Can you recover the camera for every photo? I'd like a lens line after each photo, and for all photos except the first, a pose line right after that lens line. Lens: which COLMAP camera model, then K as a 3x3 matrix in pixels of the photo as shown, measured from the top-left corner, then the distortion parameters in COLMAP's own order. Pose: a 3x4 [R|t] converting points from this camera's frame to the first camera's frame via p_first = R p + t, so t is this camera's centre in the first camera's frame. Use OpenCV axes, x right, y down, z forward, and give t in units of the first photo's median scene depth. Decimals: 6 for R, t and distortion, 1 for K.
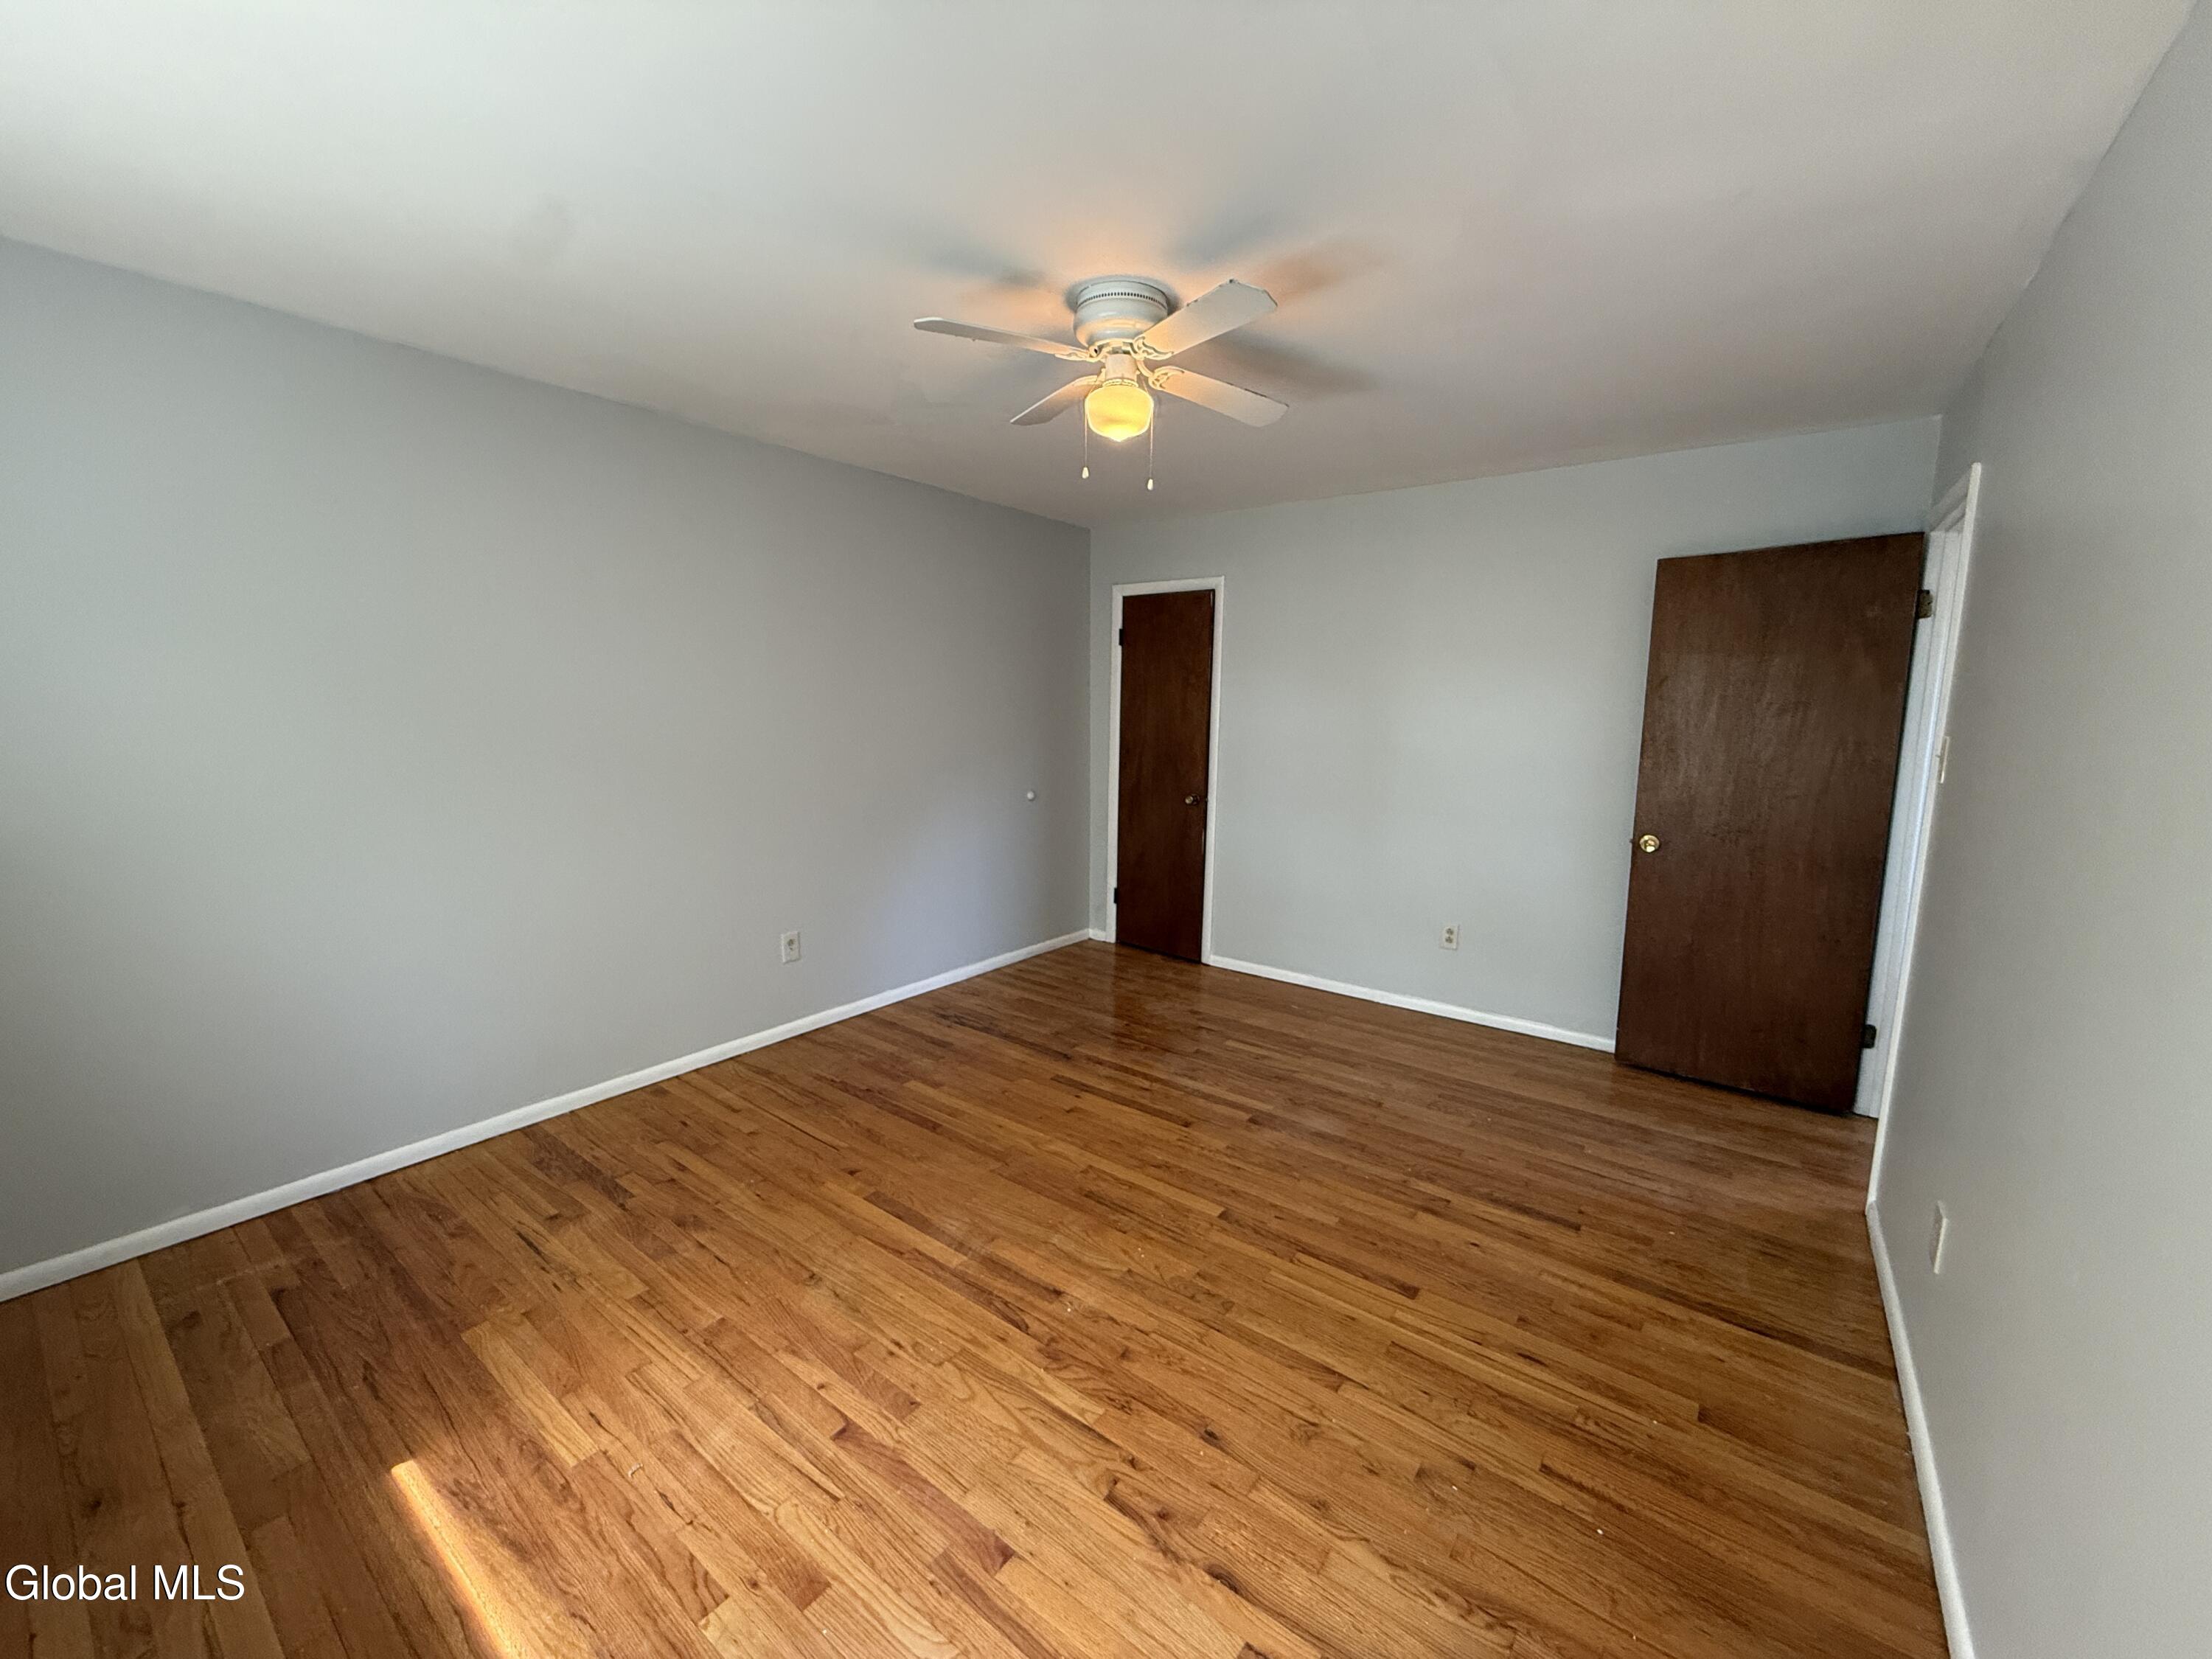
lens RADIAL K [[872.6, 0, 1100.5], [0, 872.6, 835.0], [0, 0, 1]] dist [0.001185, 0.000236]
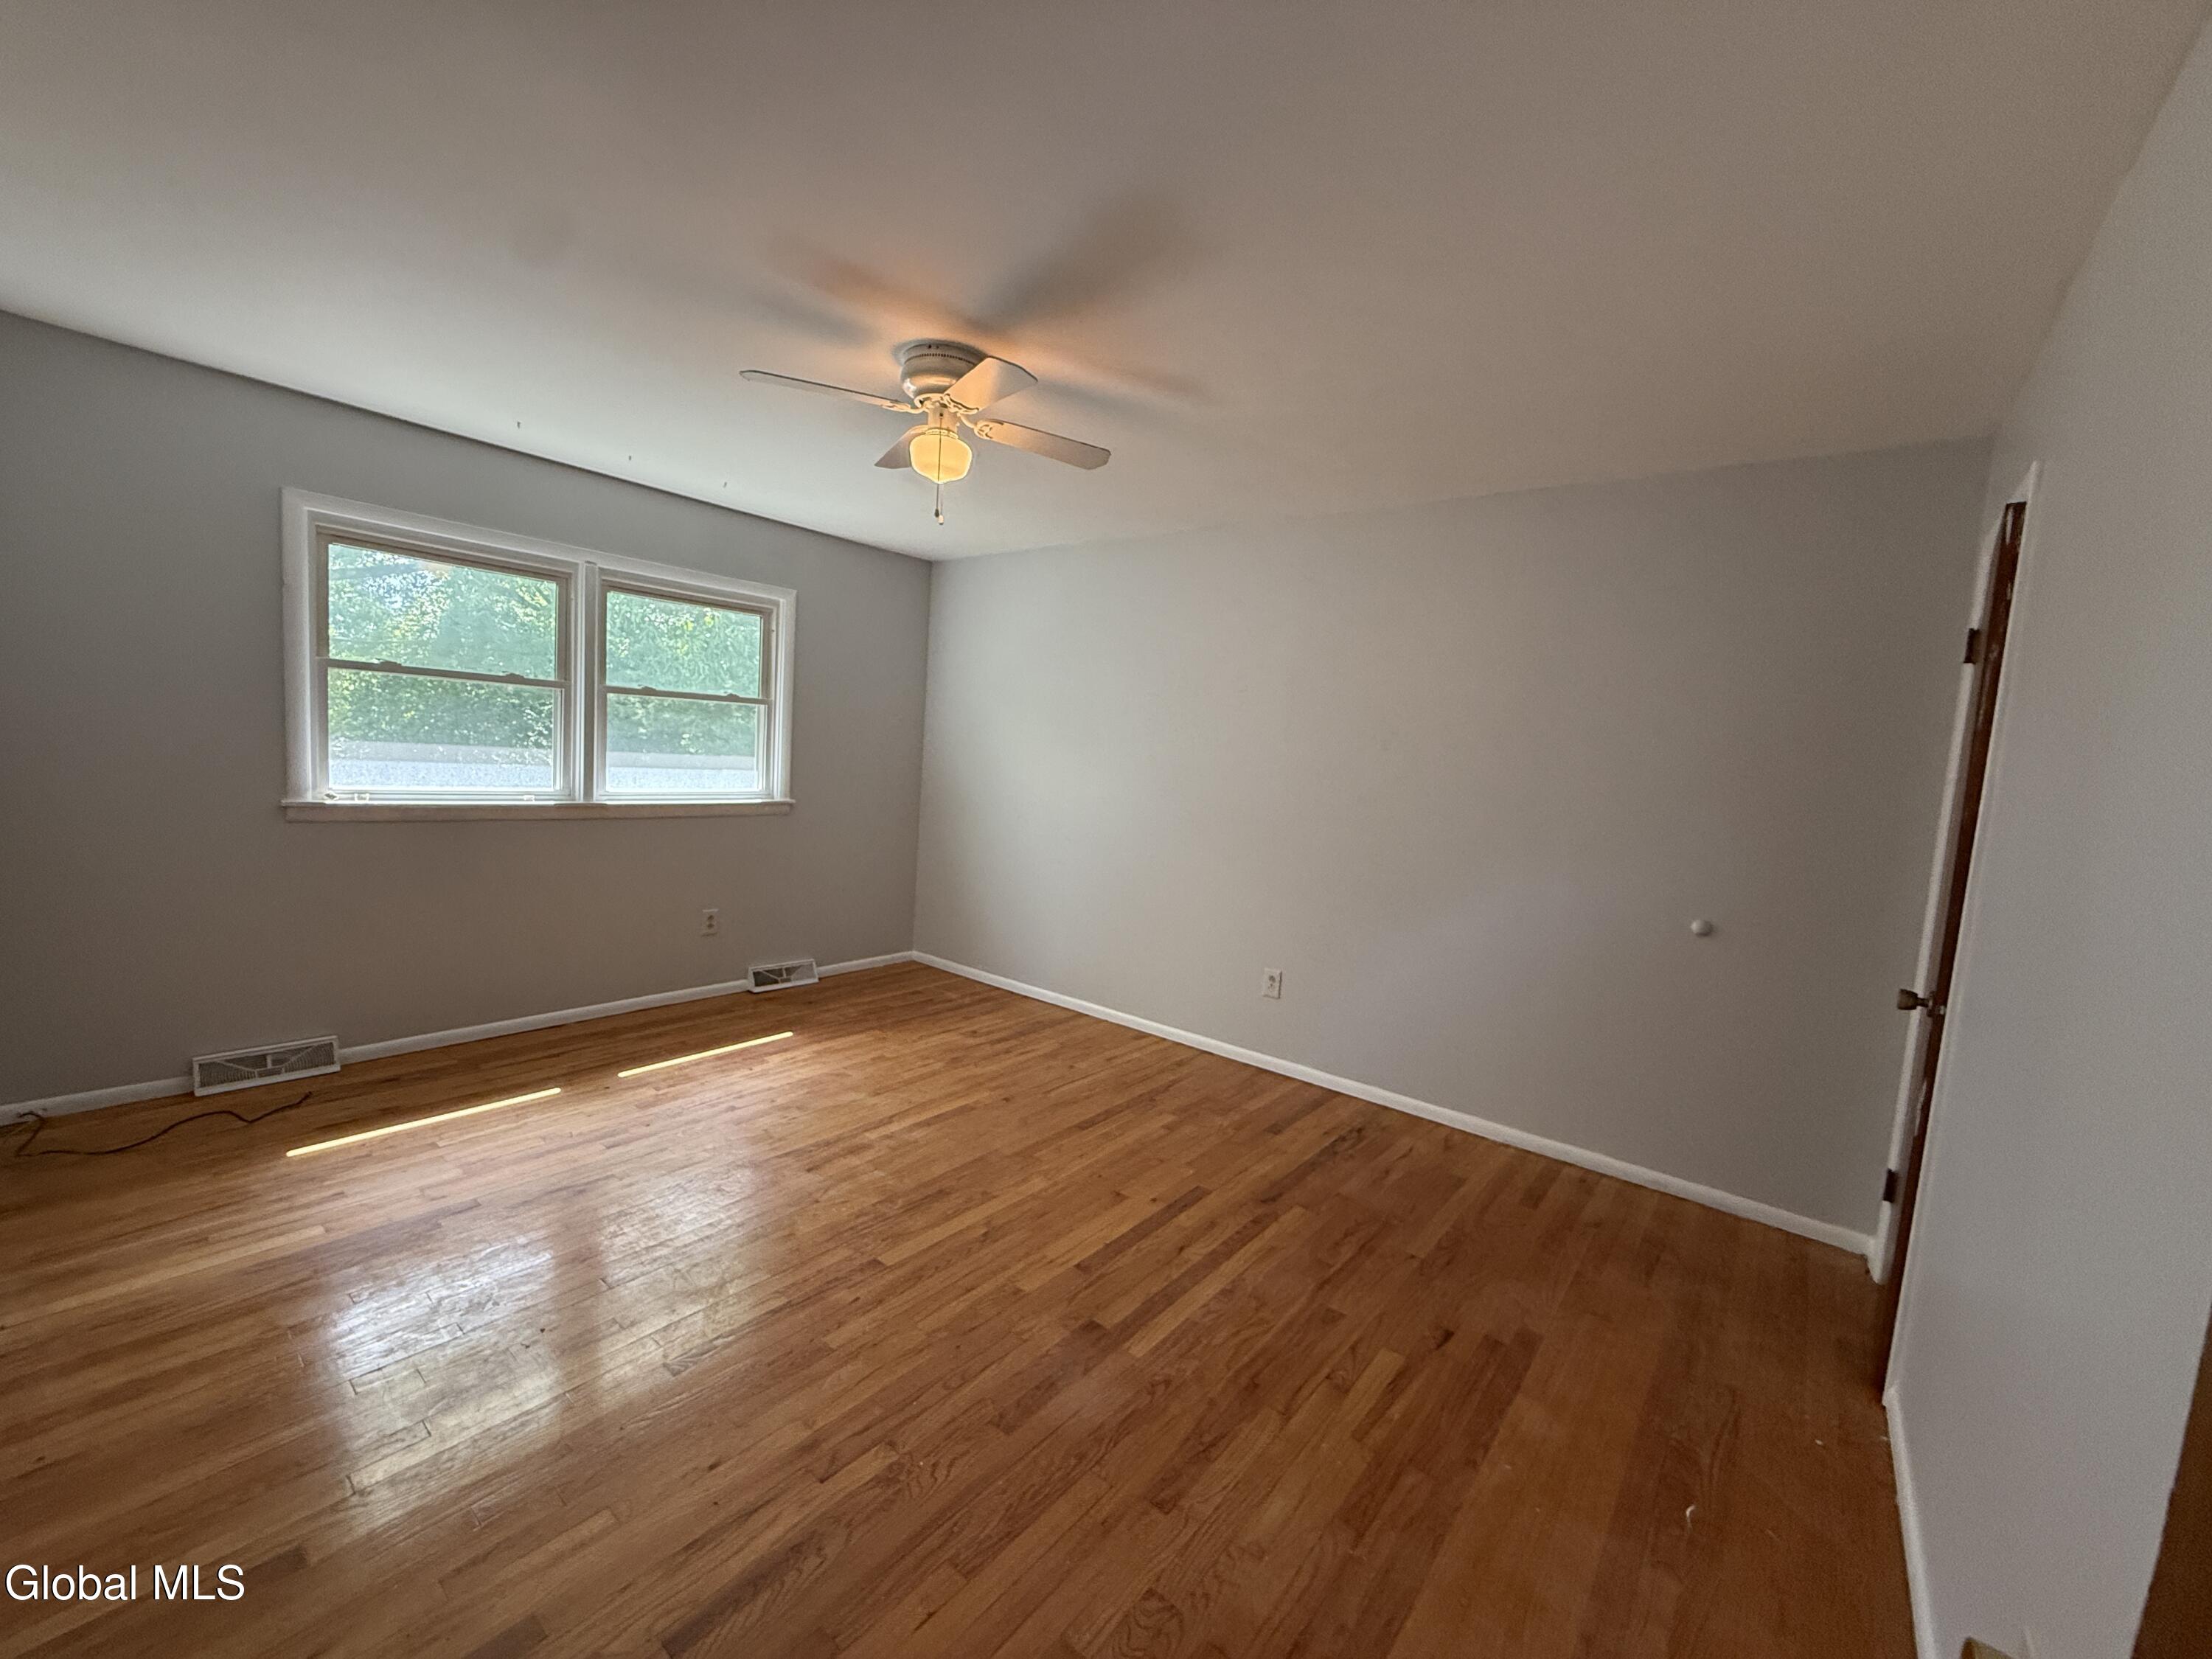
lens RADIAL K [[872.6, 0, 1100.5], [0, 872.6, 835.0], [0, 0, 1]] dist [0.001185, 0.000236]
pose [[-0.018918, 0.082603, -0.996403, 0.870003], [-0.217898, 0.972286, 0.084741, -0.114235], [0.975788, 0.218718, -0.000395, 0.968700]]
